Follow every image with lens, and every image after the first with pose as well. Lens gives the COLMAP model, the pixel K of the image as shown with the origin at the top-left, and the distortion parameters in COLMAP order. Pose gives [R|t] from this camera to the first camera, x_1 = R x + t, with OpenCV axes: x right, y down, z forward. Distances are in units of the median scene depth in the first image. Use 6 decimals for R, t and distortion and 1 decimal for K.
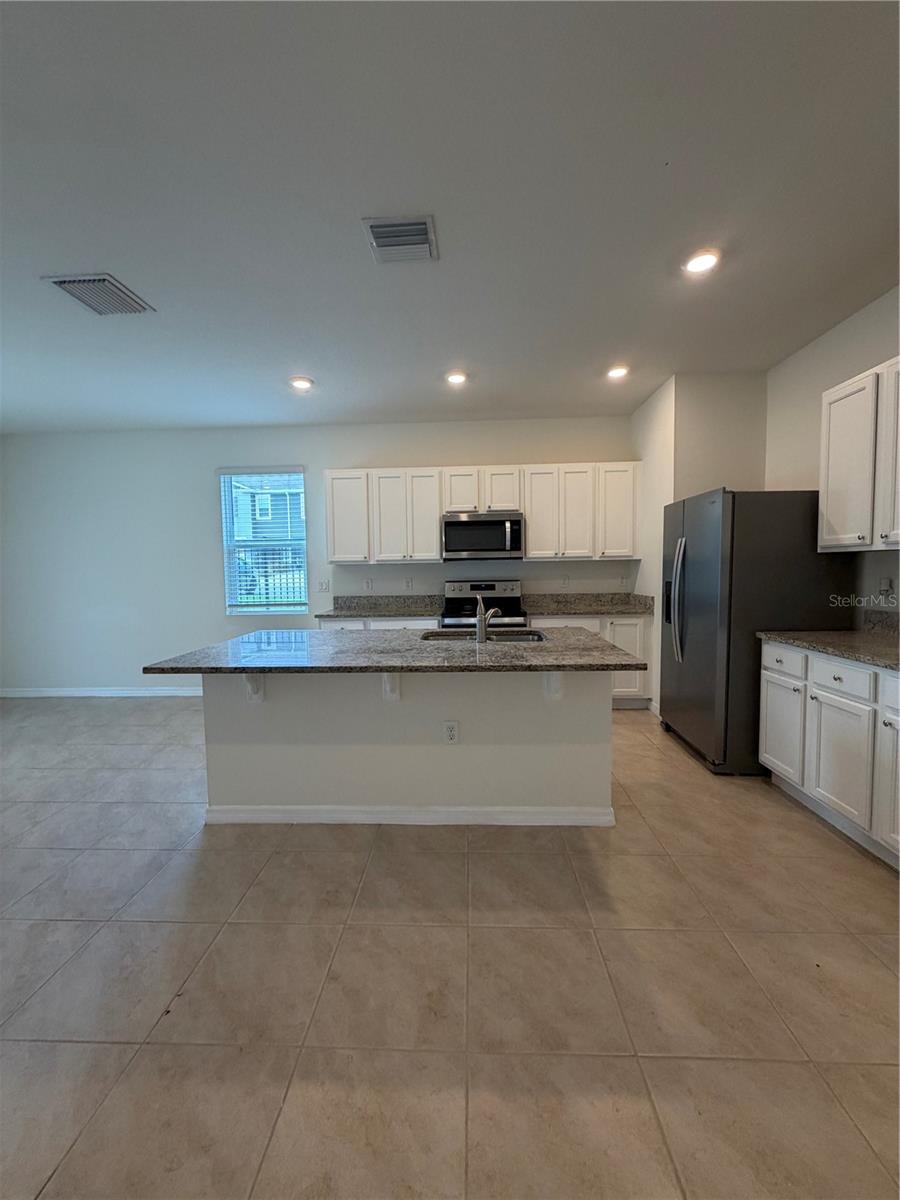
lens RADIAL K [[476.5, 0, 451.4], [0, 476.5, 601.0], [0, 0, 1]] dist [-0.003830, 0.000039]
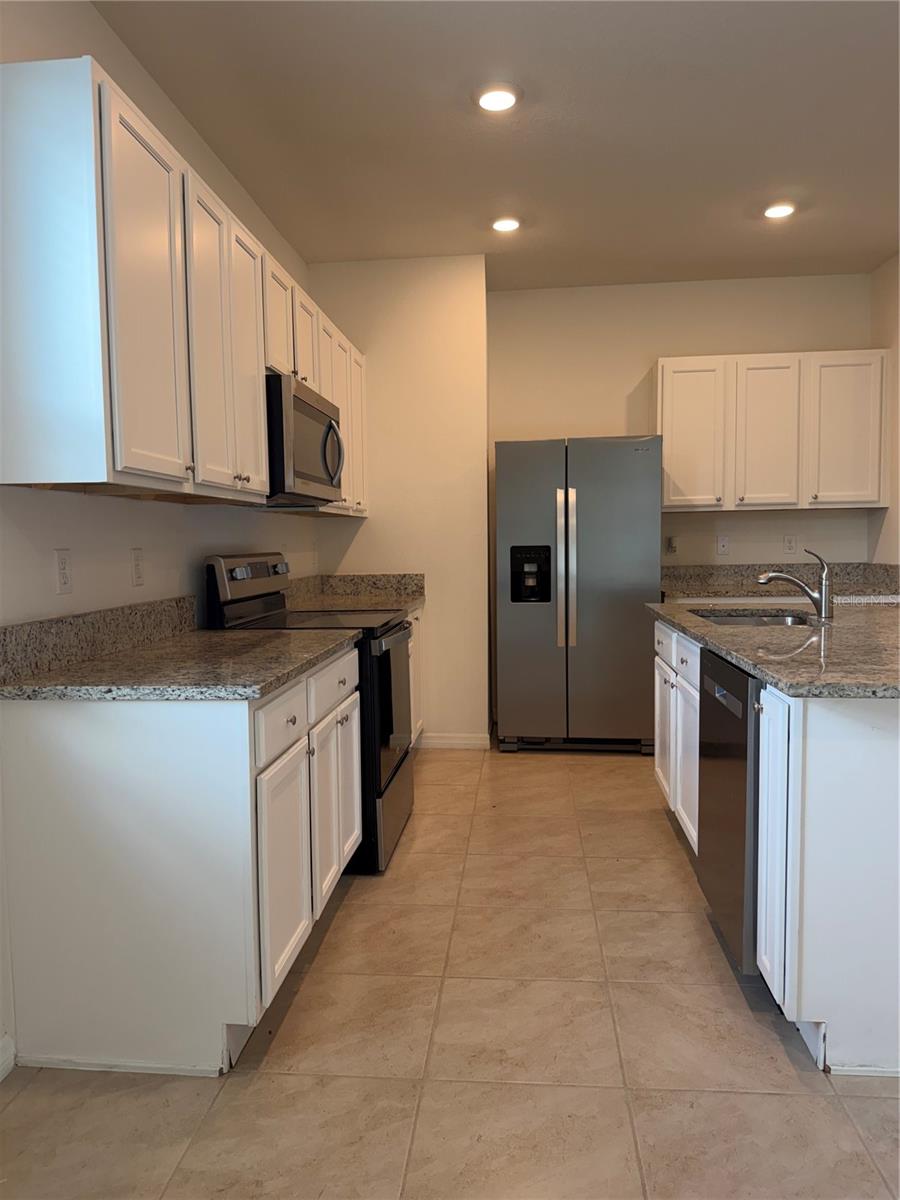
lens RADIAL K [[844.2, 0, 449.3], [0, 844.2, 599.6], [0, 0, 1]] dist [0.035427, -0.033126]
pose [[0.052636, -0.055626, 0.997063, -0.690789], [0.084974, 0.995076, 0.051029, -0.027798], [-0.994992, 0.082038, 0.057103, 0.854374]]
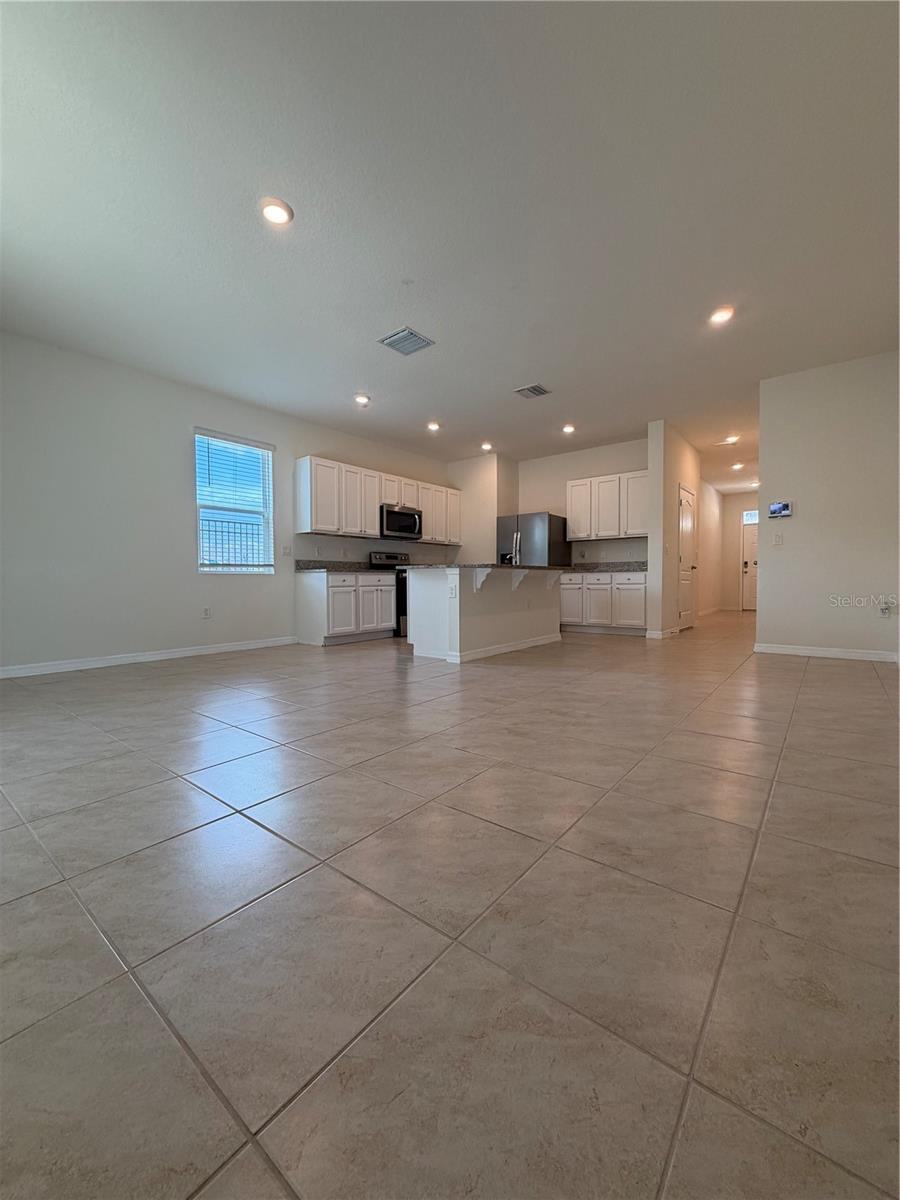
lens RADIAL K [[476.5, 0, 450.3], [0, 476.5, 597.0], [0, 0, 1]] dist [-0.003830, 0.000039]
pose [[0.591815, -0.016022, 0.805915, -1.090597], [0.051386, 0.998519, -0.017883, 0.138909], [-0.804434, 0.051996, 0.591762, -0.015025]]
